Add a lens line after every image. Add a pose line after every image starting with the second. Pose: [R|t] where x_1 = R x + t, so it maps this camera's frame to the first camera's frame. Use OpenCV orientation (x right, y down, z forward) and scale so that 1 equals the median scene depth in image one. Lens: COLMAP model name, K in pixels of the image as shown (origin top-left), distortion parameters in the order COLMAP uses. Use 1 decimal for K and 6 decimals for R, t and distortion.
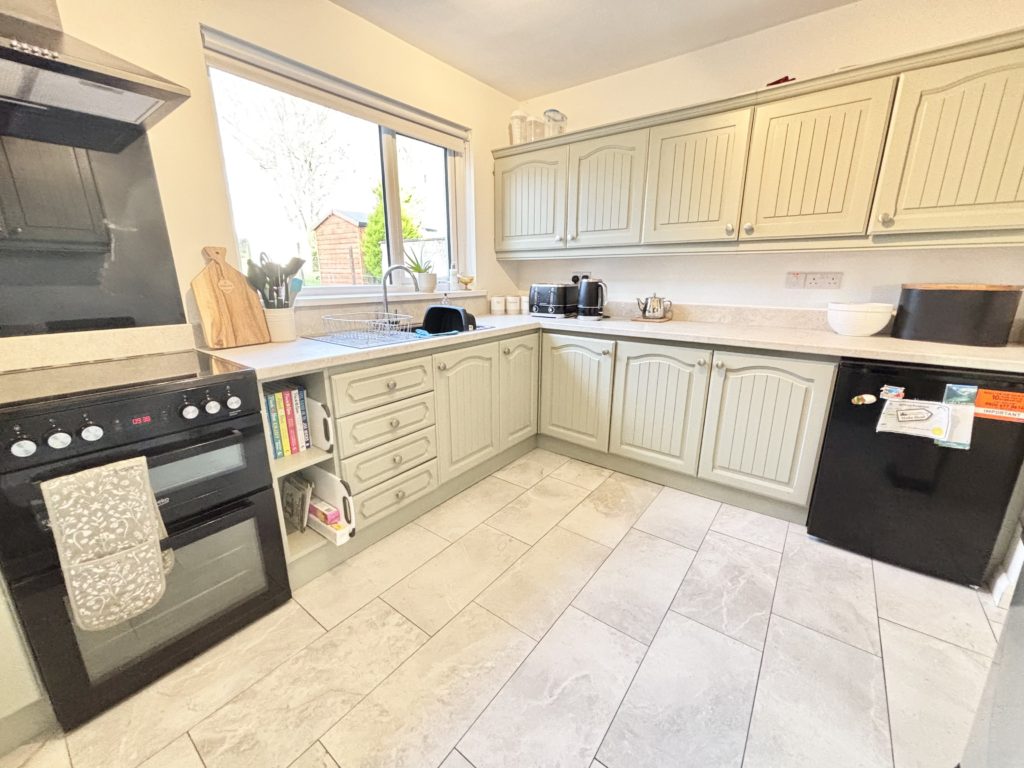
lens RADIAL K [[411.6, 0, 510.6], [0, 411.6, 383.3], [0, 0, 1]] dist [0.002991, -0.000182]
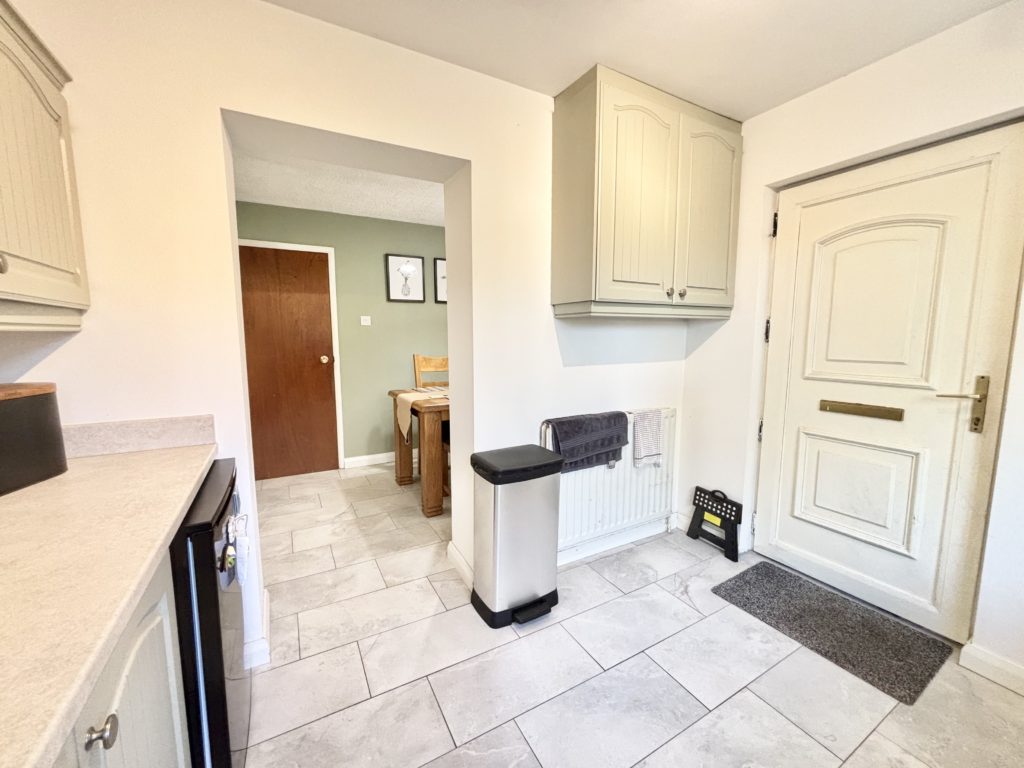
lens RADIAL K [[411.6, 0, 513.1], [0, 411.6, 381.3], [0, 0, 1]] dist [0.002991, -0.000182]
pose [[-0.922243, -0.043920, 0.384108, 0.190460], [0.101002, 0.931651, 0.349034, -0.359920], [-0.373185, 0.360690, -0.854772, 1.164557]]
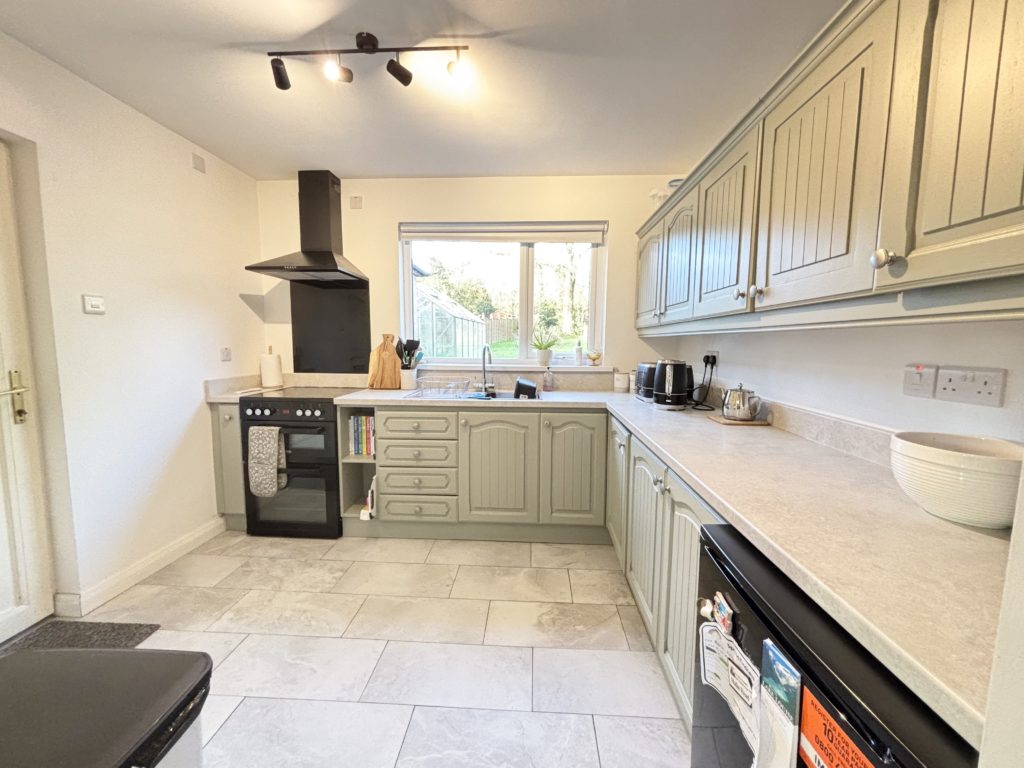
lens RADIAL K [[411.6, 0, 507.6], [0, 411.6, 383.8], [0, 0, 1]] dist [0.002991, -0.000182]
pose [[0.558989, 0.088501, -0.824439, 1.011456], [-0.222455, 0.973843, -0.046291, -0.139555], [0.798778, 0.209276, 0.564055, 0.409971]]
